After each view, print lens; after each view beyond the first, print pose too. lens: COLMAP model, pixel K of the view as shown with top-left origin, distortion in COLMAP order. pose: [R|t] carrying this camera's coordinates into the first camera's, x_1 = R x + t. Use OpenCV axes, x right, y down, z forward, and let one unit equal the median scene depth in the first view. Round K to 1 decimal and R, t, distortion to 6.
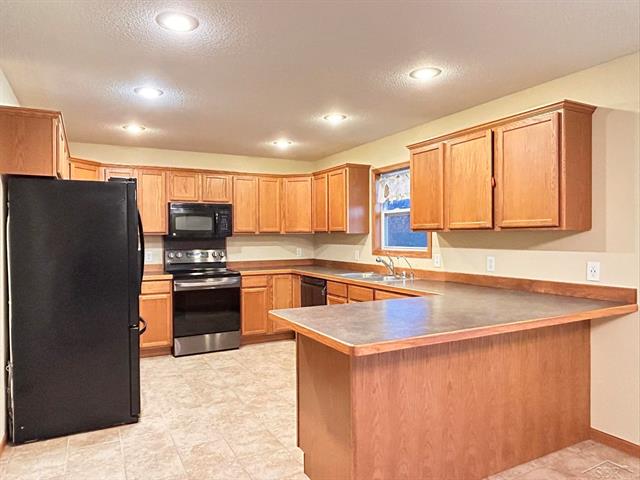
lens RADIAL K [[432.4, 0, 320.0], [0, 432.4, 240.0], [0, 0, 1]] dist [-0.001840, -0.004952]
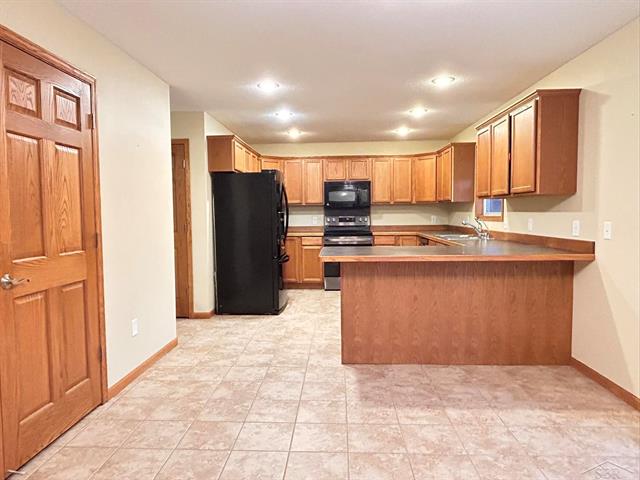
lens RADIAL K [[432.4, 0, 320.0], [0, 432.4, 240.0], [0, 0, 1]] dist [-0.001840, -0.004952]
pose [[0.863370, 0.028960, -0.503739, 0.355474], [0.001472, 0.998203, 0.059911, 0.018167], [0.504569, -0.052467, 0.861776, -0.225880]]
